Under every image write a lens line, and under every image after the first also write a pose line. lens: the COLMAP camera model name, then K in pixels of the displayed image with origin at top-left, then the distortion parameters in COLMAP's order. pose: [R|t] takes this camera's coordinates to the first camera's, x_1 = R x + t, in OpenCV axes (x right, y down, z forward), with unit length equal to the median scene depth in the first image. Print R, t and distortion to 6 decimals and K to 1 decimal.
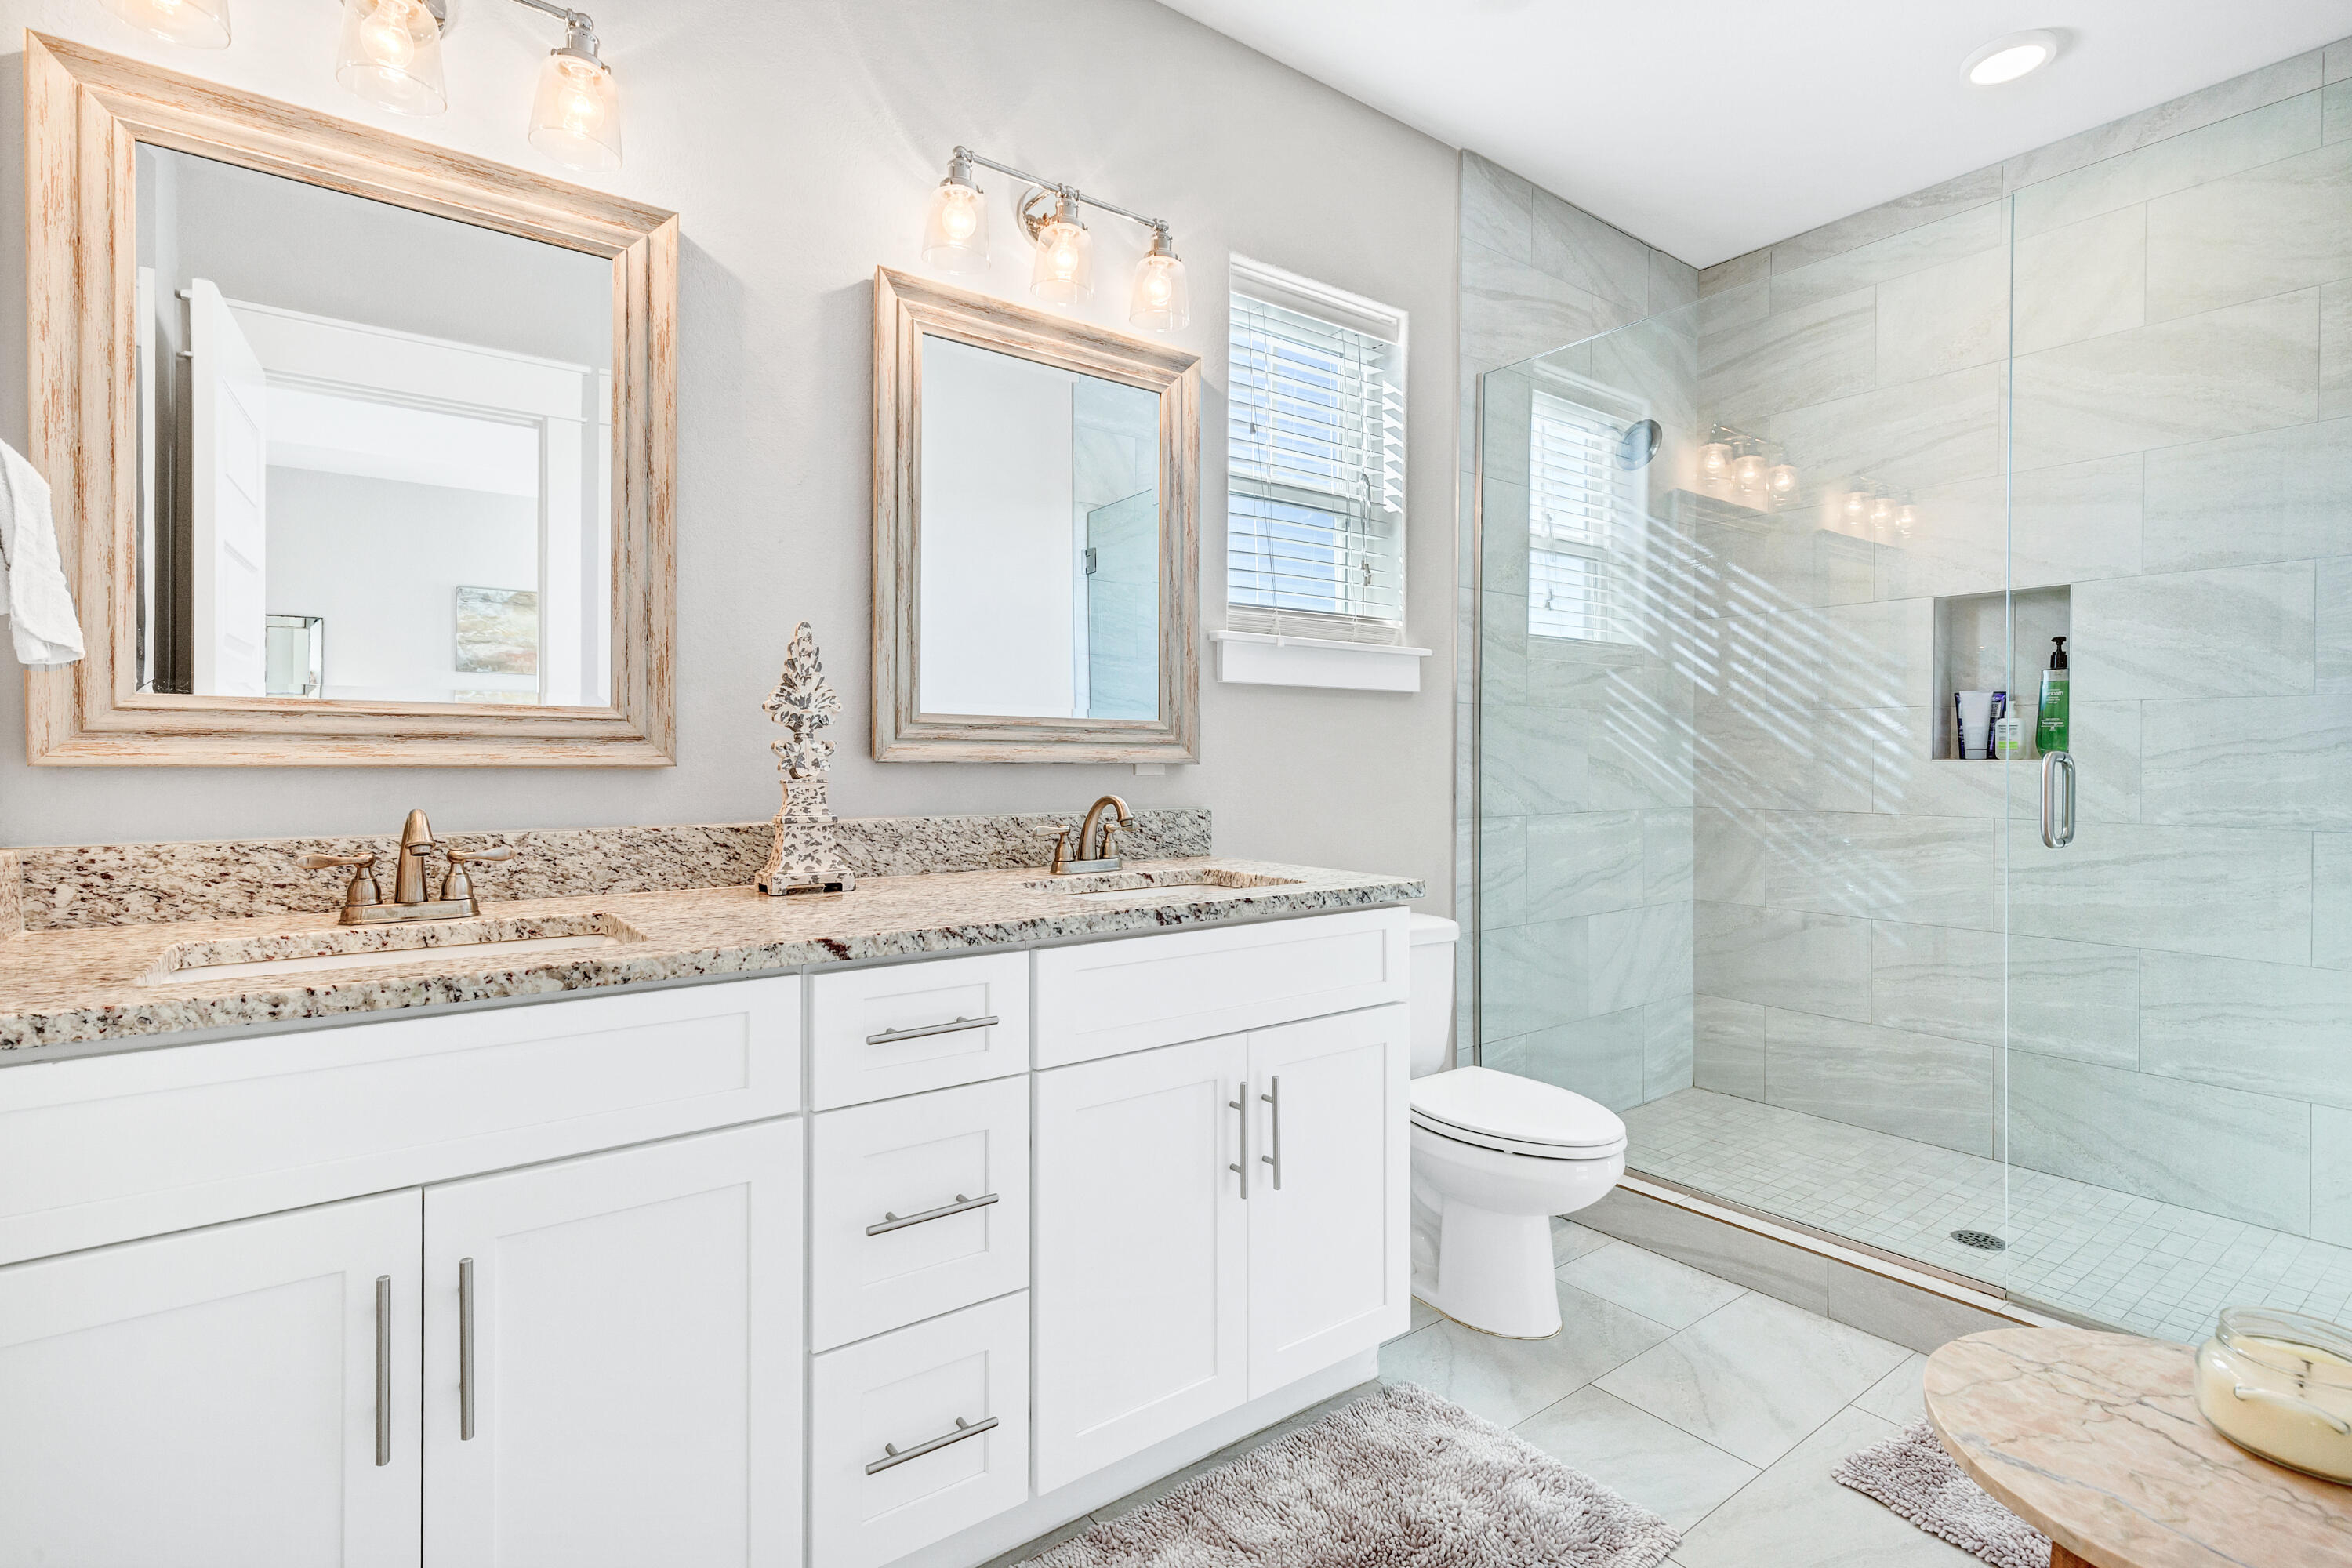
lens RADIAL K [[1107.5, 0, 1204.1], [0, 1107.5, 767.9], [0, 0, 1]] dist [-0.000190, -0.000284]
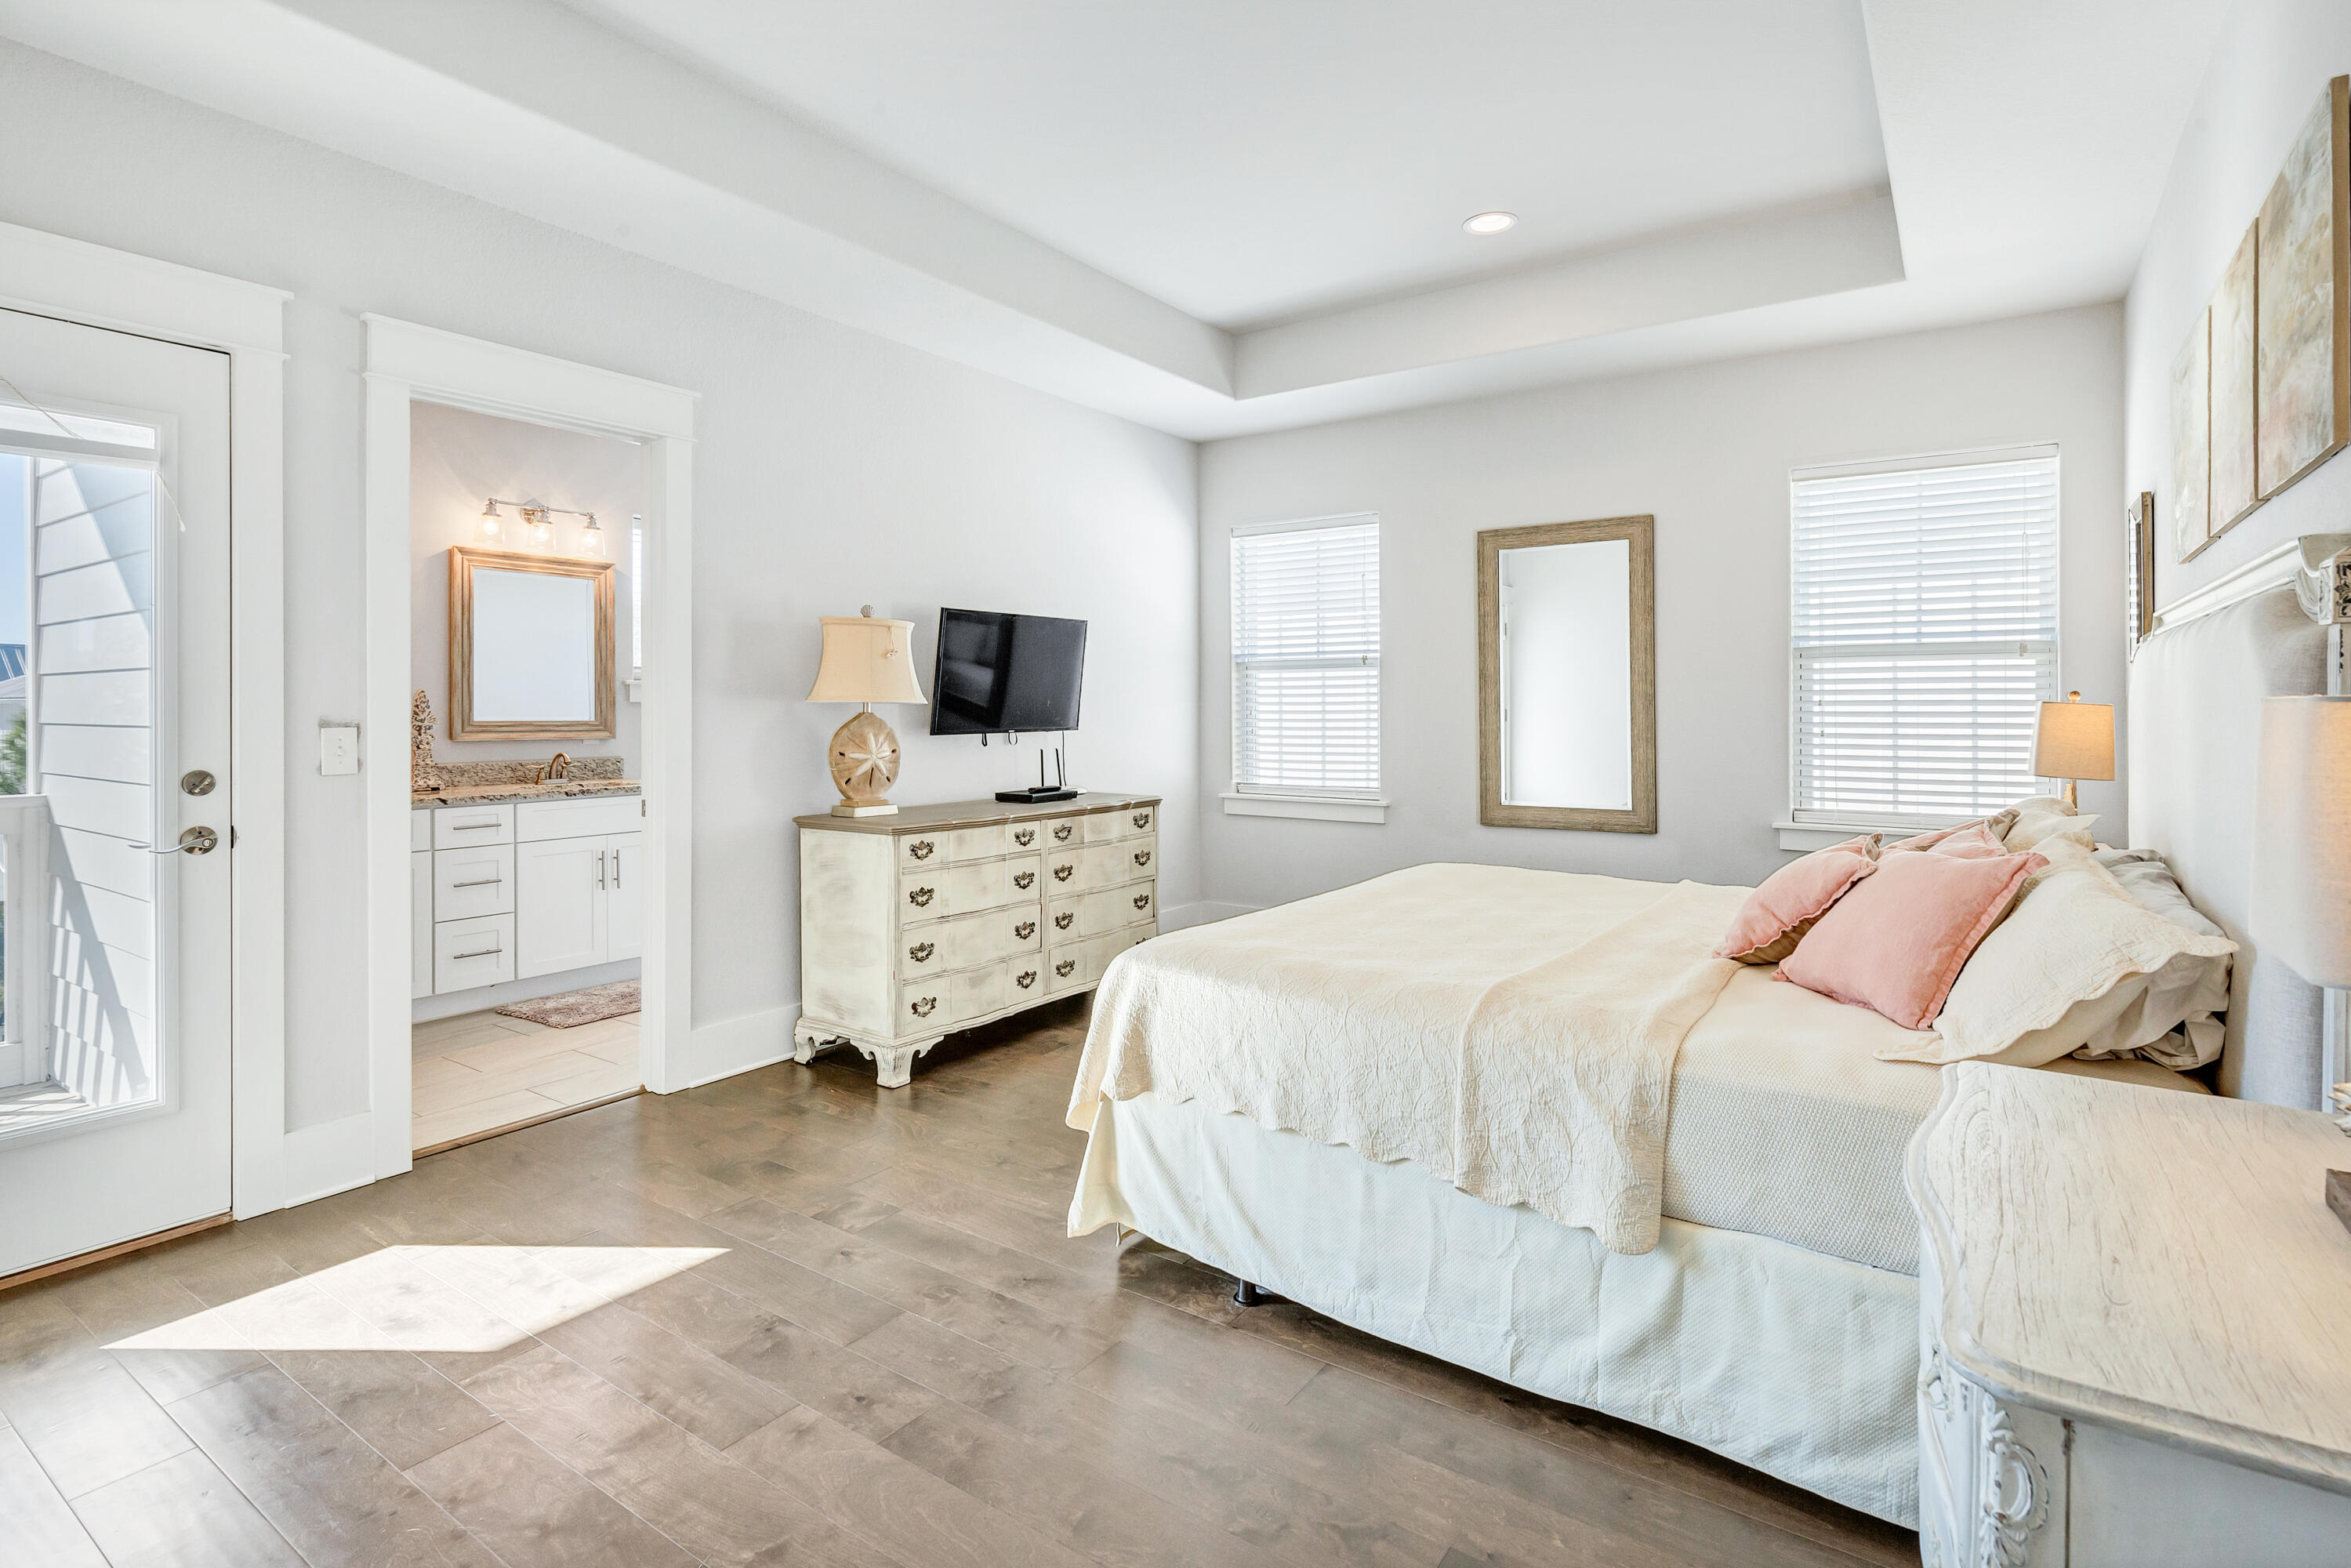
lens RADIAL K [[1110.3, 0, 1226.2], [0, 1110.3, 725.9], [0, 0, 1]] dist [0.011097, -0.000005]
pose [[0.944706, -0.001251, 0.327915, 0.521125], [-0.002377, 0.999940, 0.010663, -0.069210], [-0.327909, -0.010853, 0.944647, -1.933390]]
